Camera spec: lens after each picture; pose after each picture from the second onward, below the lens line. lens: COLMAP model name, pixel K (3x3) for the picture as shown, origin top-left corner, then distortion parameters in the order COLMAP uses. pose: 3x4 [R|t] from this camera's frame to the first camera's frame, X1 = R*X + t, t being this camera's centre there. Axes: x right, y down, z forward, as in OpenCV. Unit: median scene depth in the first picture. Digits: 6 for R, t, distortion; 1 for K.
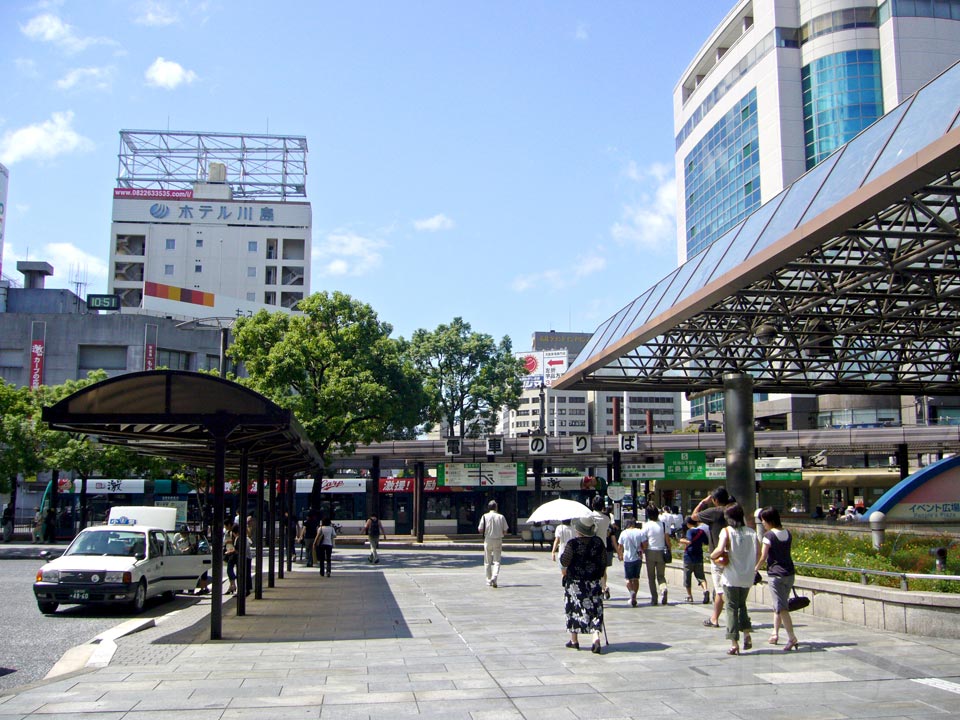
lens RADIAL K [[1027.0, 0, 477.4], [0, 1027.0, 360.1], [0, 0, 1]] dist [-0.063179, 0.000000]
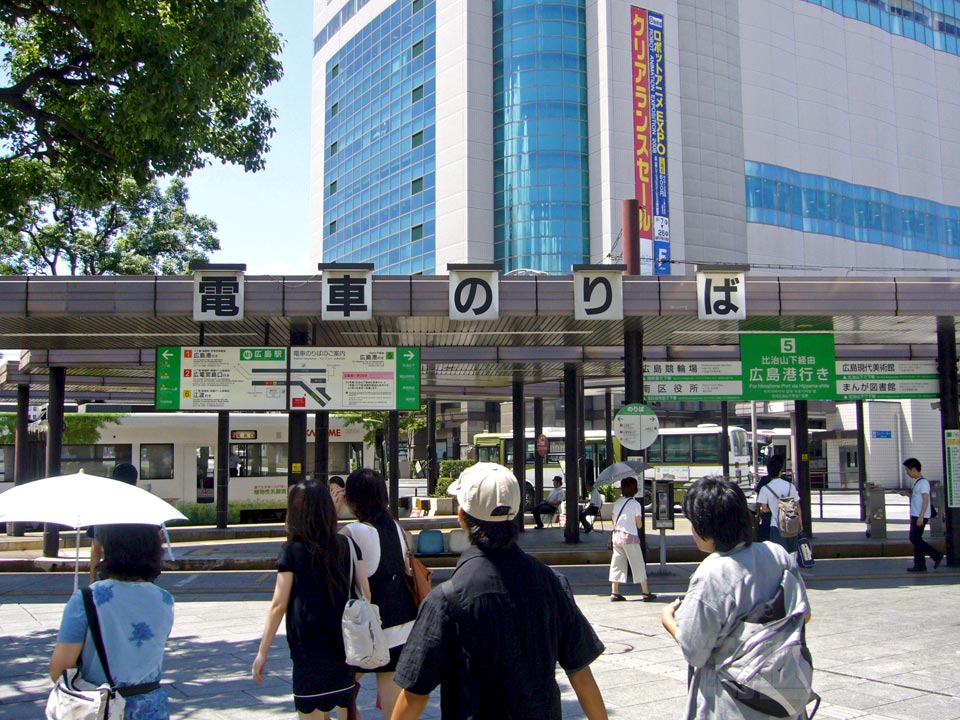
lens RADIAL K [[1027.0, 0, 486.1], [0, 1027.0, 357.2], [0, 0, 1]] dist [-0.063179, 0.000000]
pose [[0.904964, 0.037379, 0.423843, -0.086231], [-0.047674, 0.998769, 0.013708, 0.095091], [-0.422809, -0.032611, 0.905632, 0.642966]]
